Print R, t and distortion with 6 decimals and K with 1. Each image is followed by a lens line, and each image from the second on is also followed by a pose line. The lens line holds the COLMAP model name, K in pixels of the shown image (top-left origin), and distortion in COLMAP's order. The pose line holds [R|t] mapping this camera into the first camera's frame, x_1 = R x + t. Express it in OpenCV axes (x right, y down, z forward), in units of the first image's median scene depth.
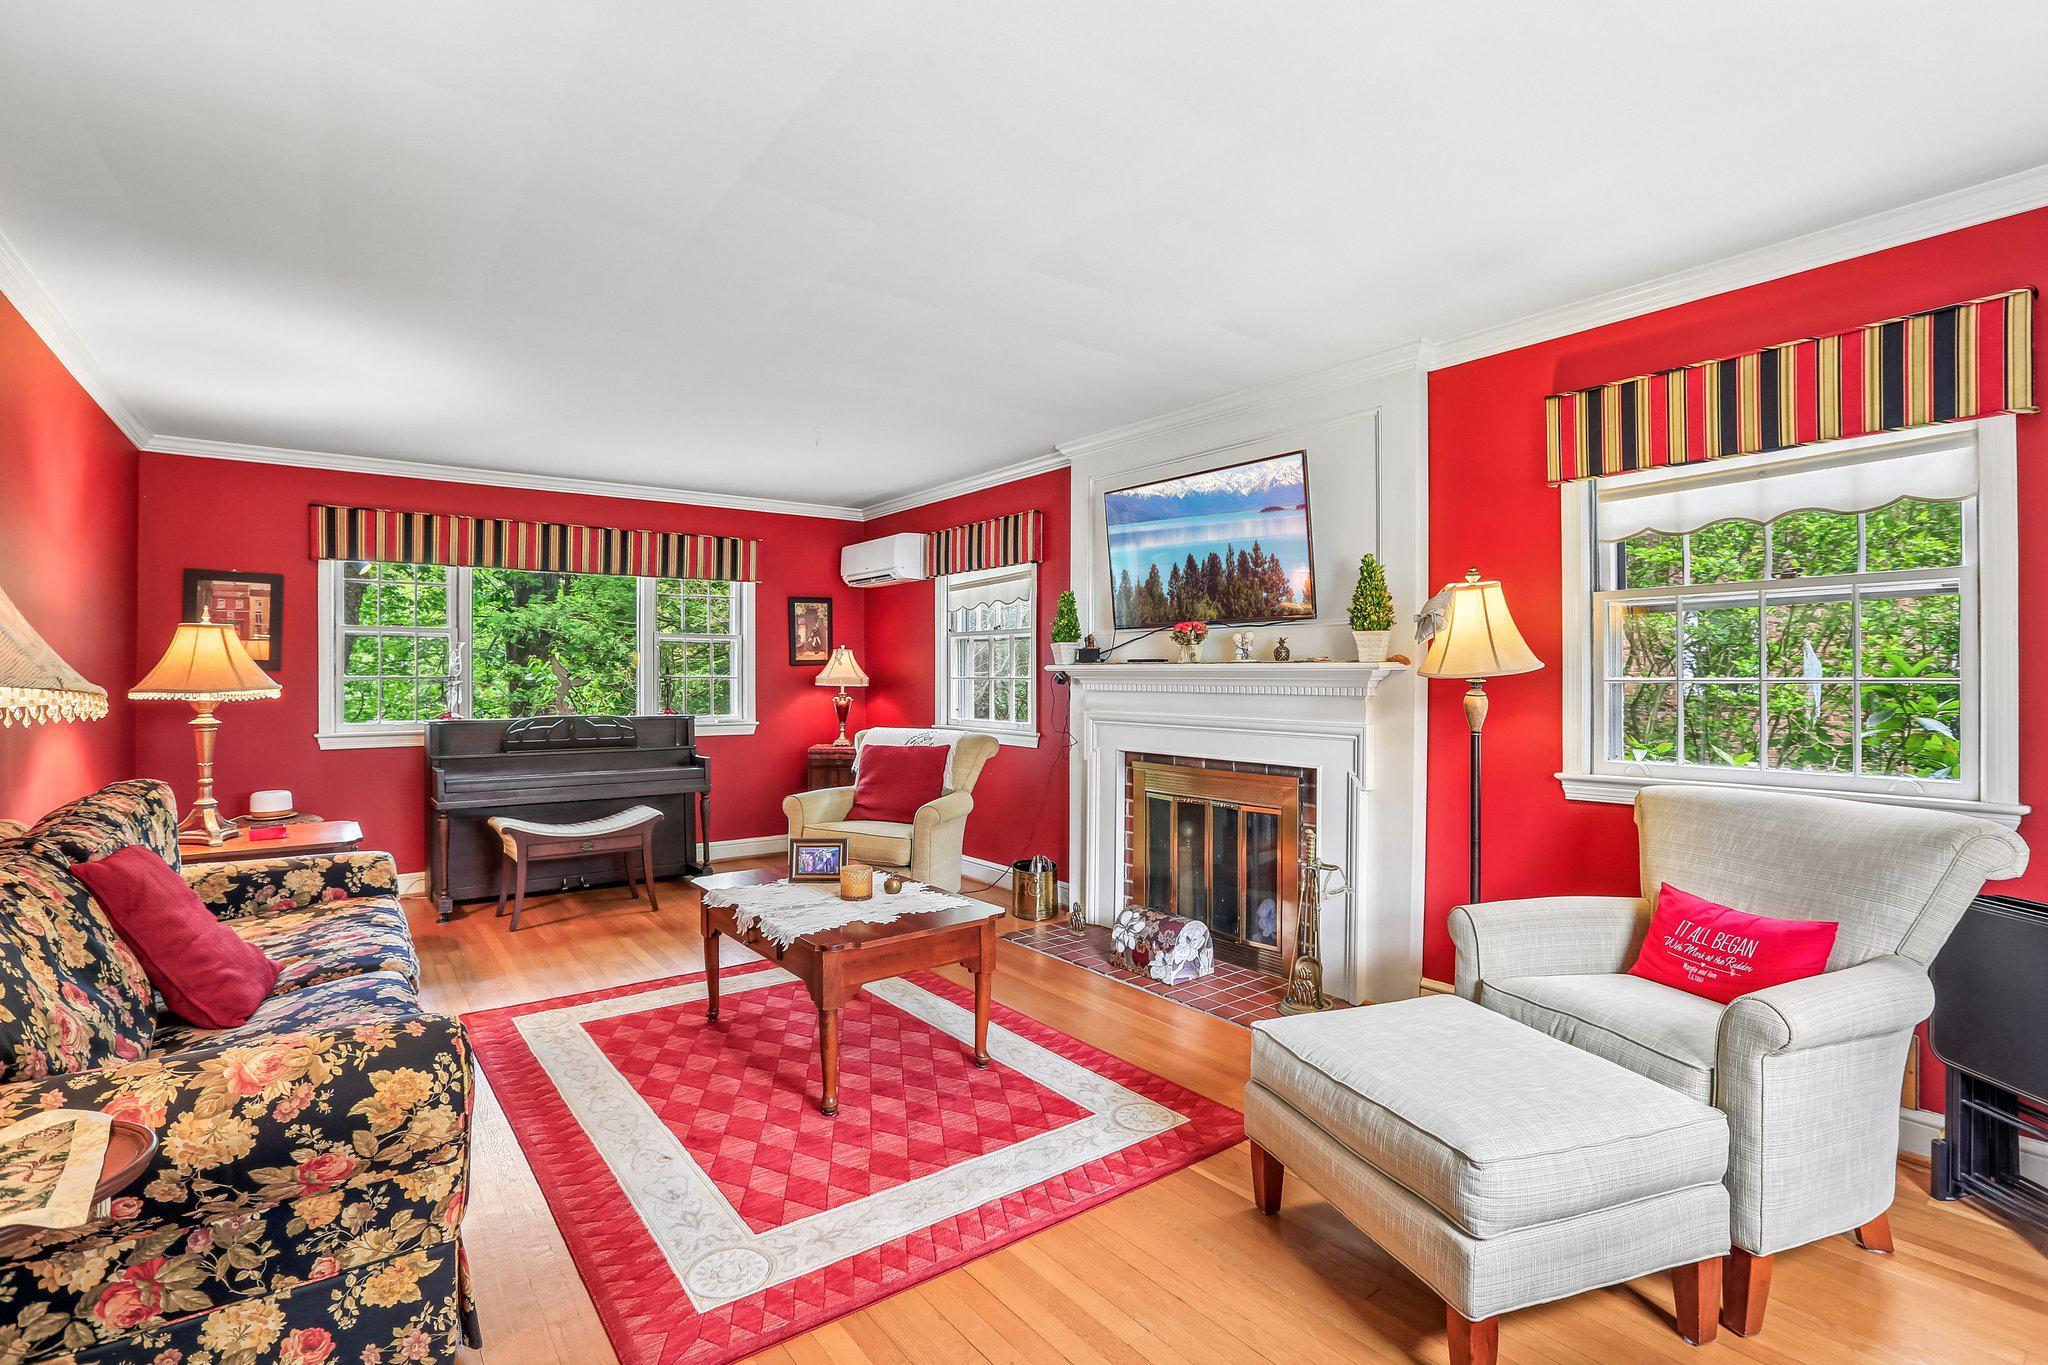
lens RADIAL K [[943.9, 0, 1017.1], [0, 943.9, 671.4], [0, 0, 1]] dist [-0.040307, 0.011009]
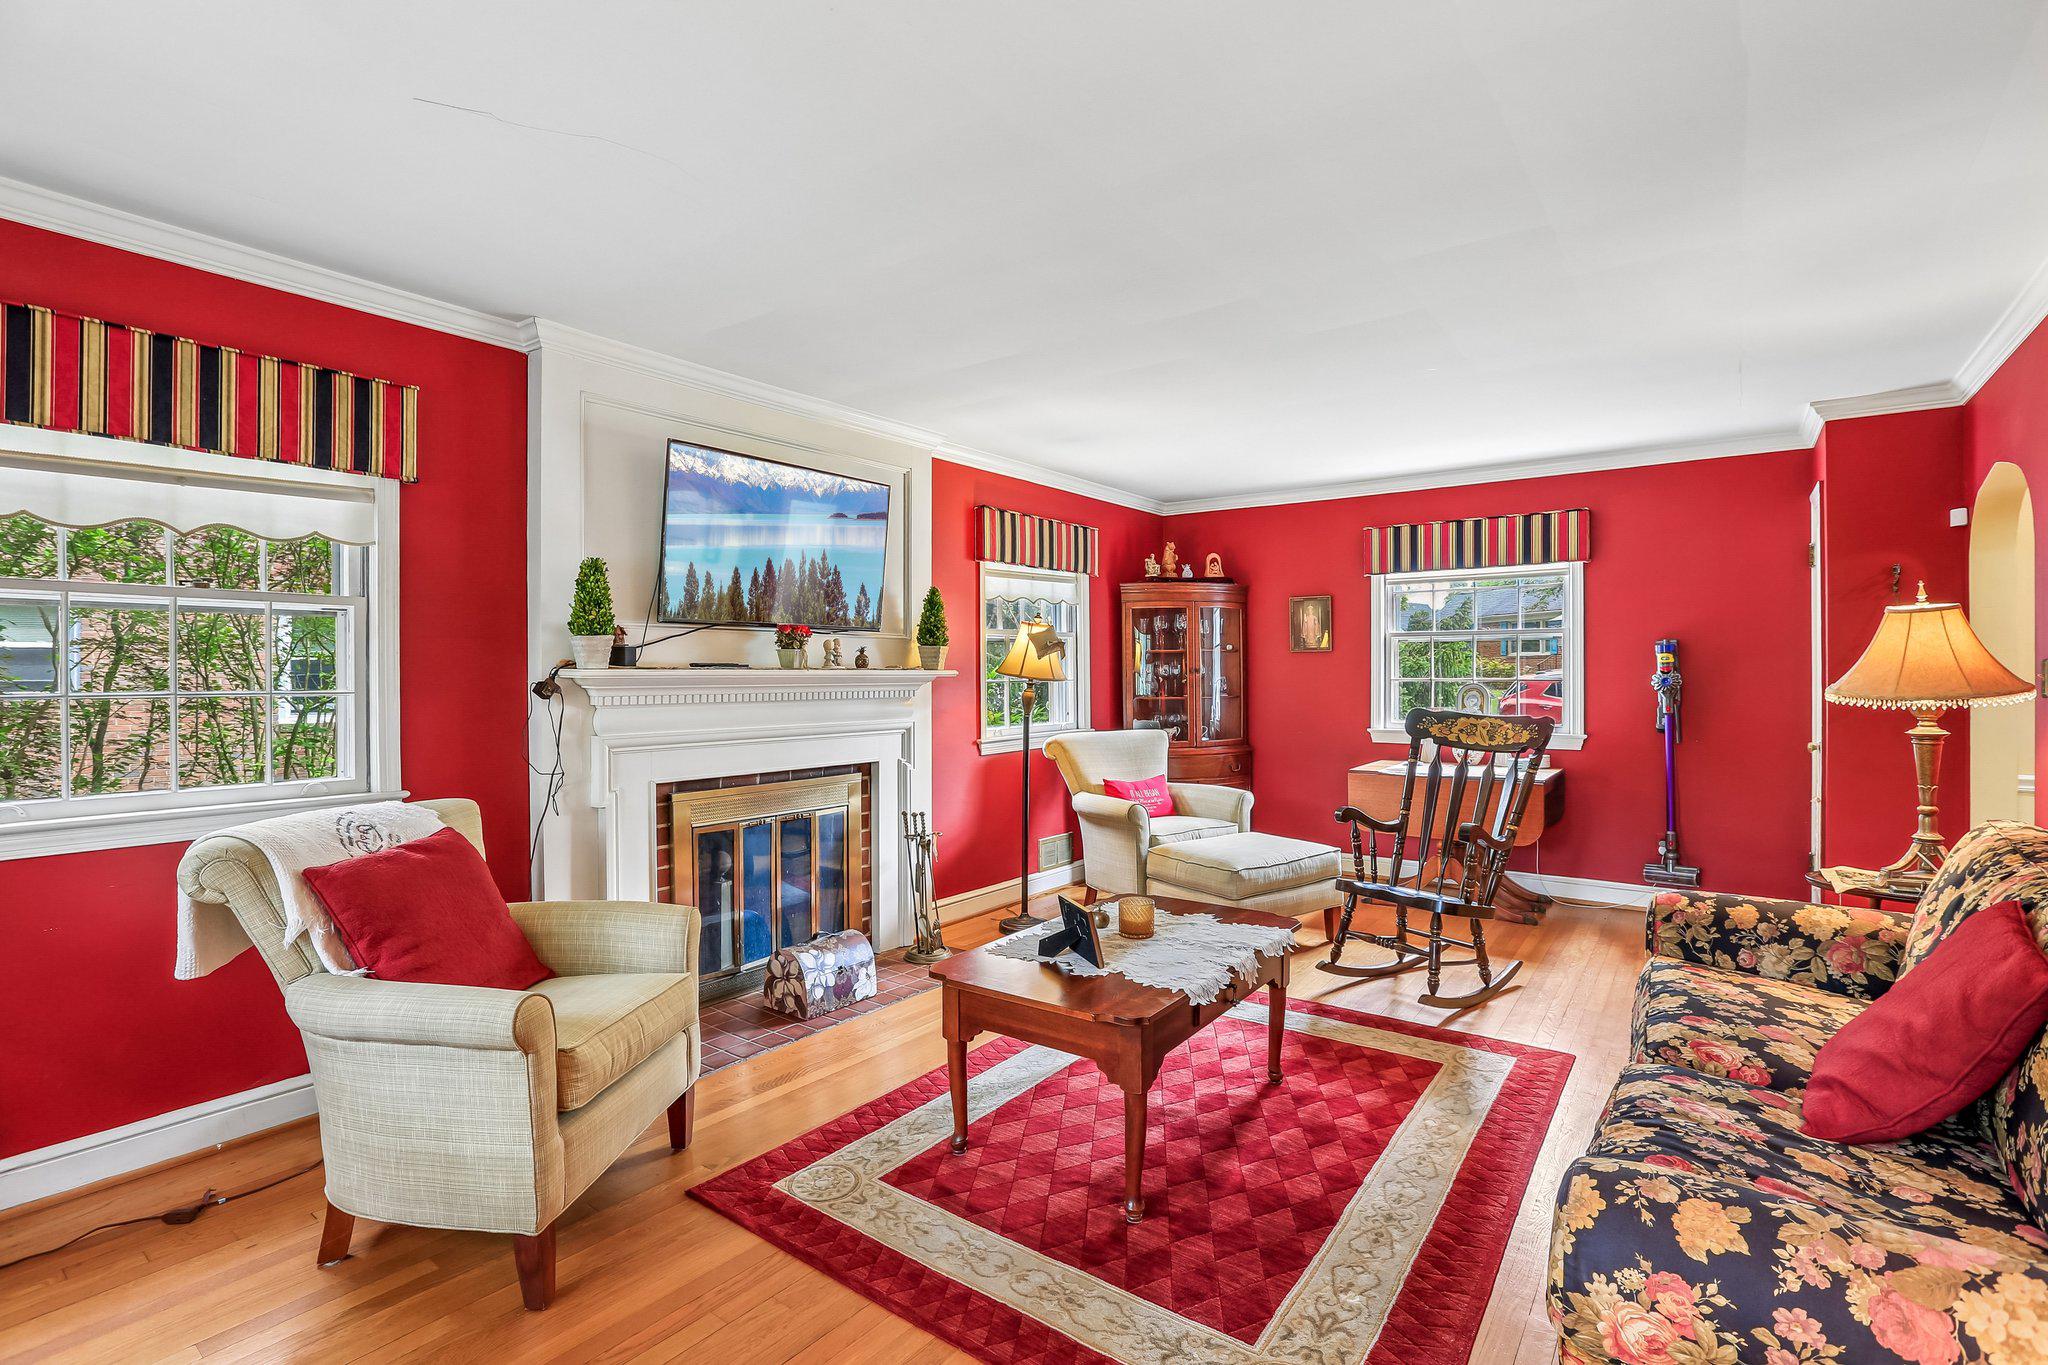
lens RADIAL K [[943.9, 0, 1019.3], [0, 943.9, 686.0], [0, 0, 1]] dist [-0.040307, 0.011009]
pose [[-0.262184, -0.003397, 0.965012, -0.810256], [0.005875, 0.999970, 0.005116, 0.005529], [-0.965000, 0.007011, -0.262156, 1.089626]]
